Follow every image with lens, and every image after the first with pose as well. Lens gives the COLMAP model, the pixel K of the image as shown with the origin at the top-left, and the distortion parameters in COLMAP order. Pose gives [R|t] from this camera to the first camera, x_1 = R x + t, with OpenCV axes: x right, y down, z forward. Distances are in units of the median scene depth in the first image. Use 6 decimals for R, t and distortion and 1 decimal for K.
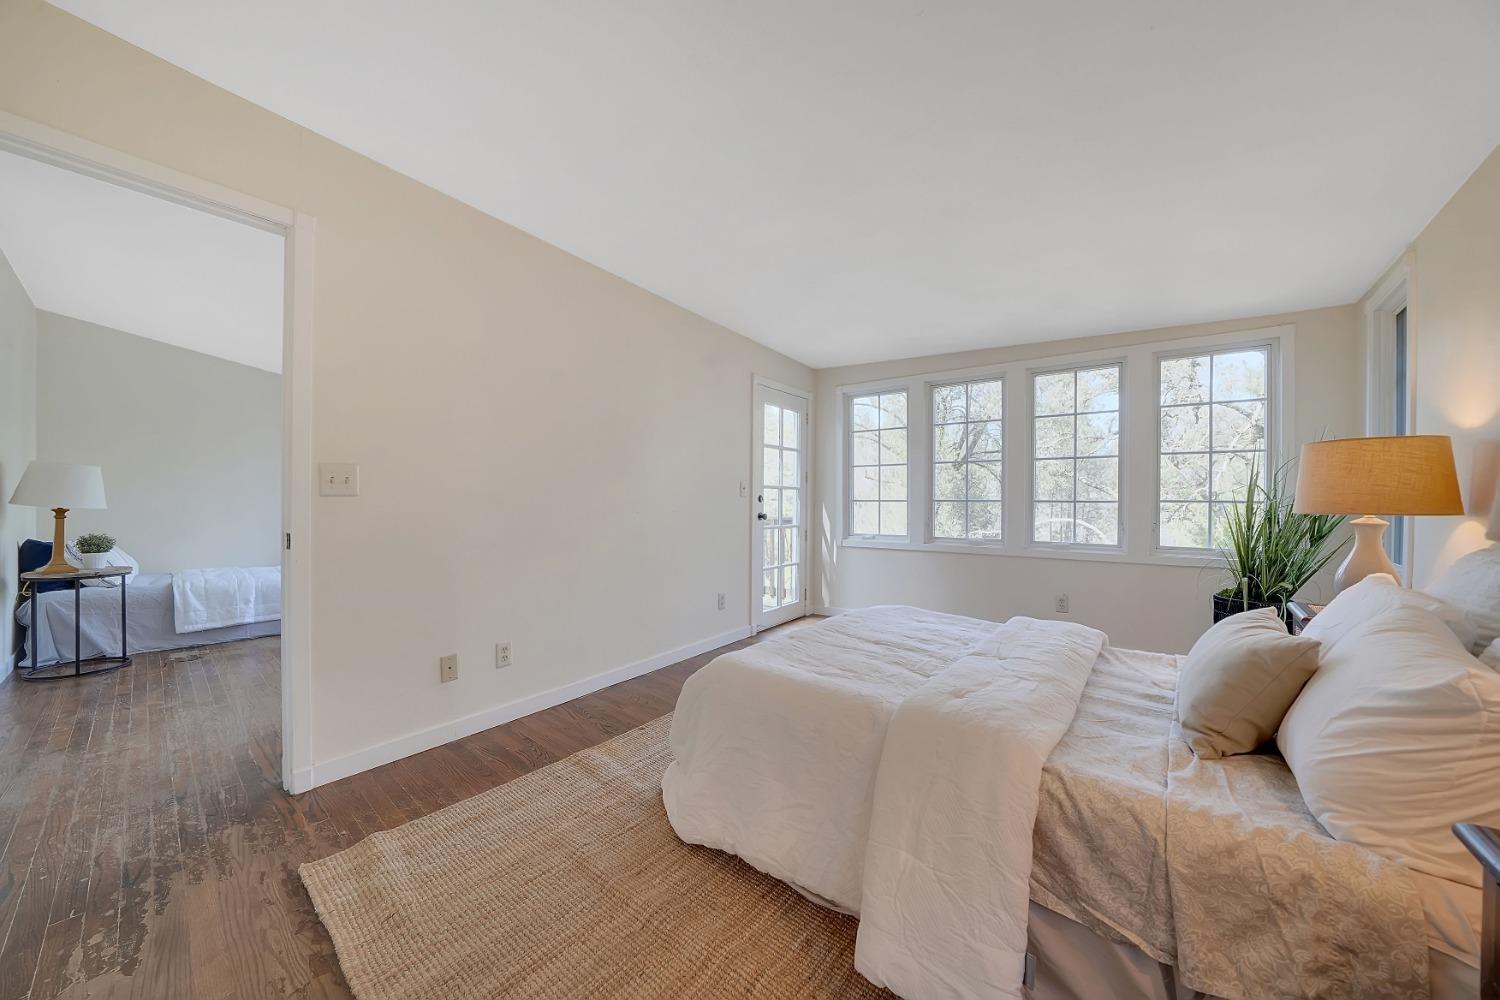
lens RADIAL K [[536.1, 0, 750.0], [0, 536.1, 500.0], [0, 0, 1]] dist [0.000465, 0.000029]
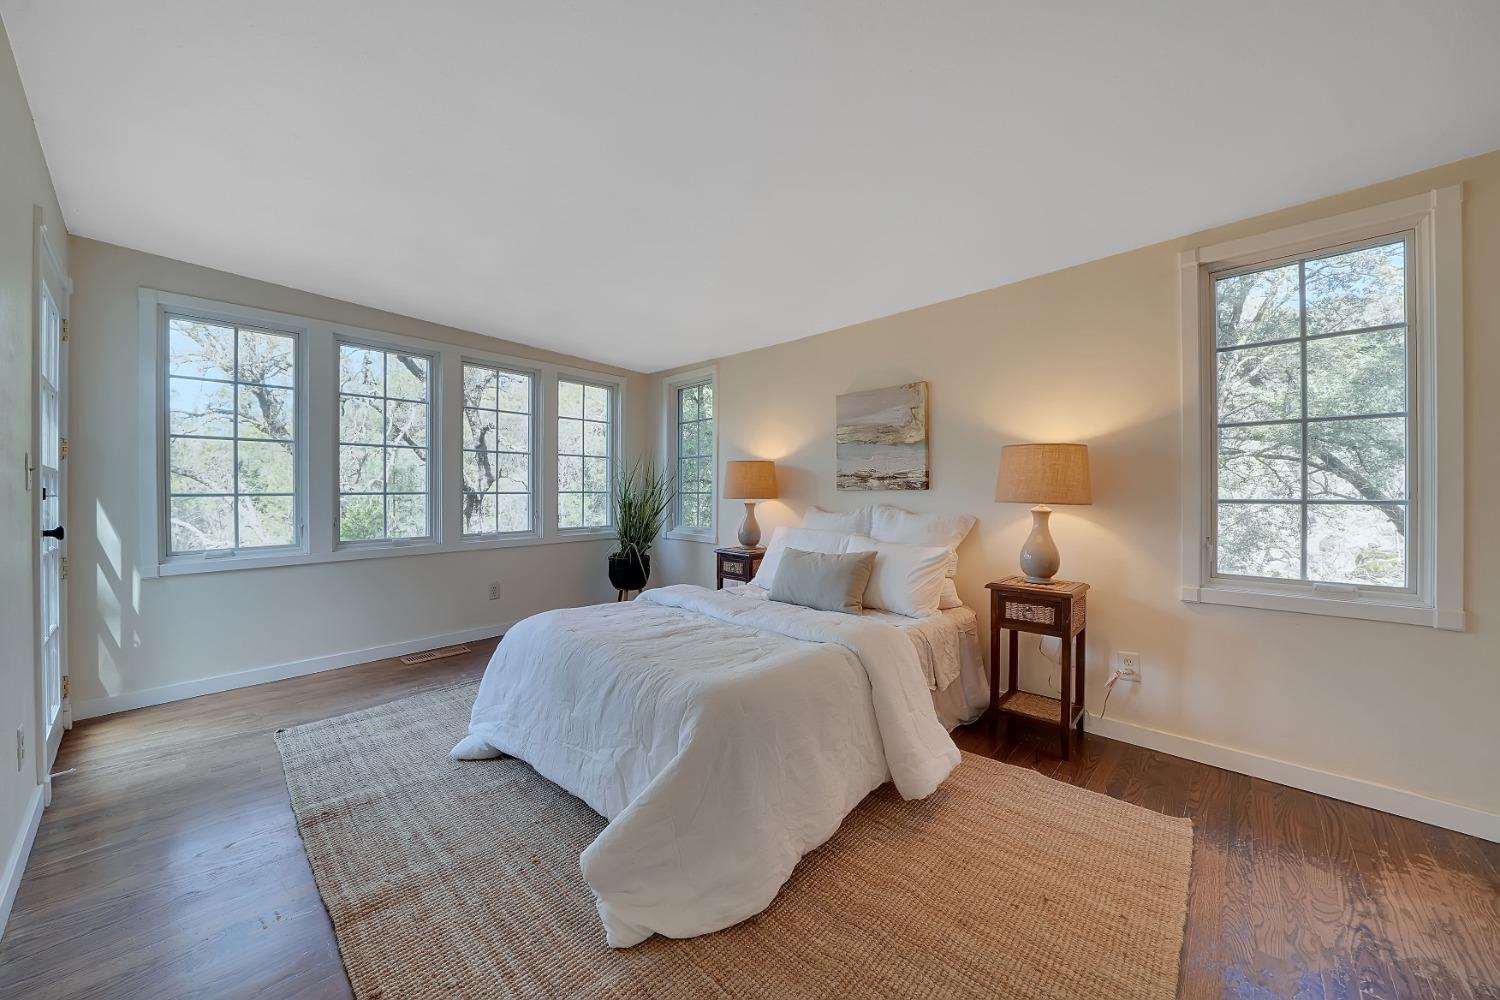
lens RADIAL K [[536.1, 0, 750.0], [0, 536.1, 500.0], [0, 0, 1]] dist [0.000465, 0.000029]
pose [[0.088144, -0.021467, 0.995876, -0.358099], [0.002922, 0.999769, 0.021293, -0.004542], [-0.996103, 0.001033, 0.088187, 0.360455]]
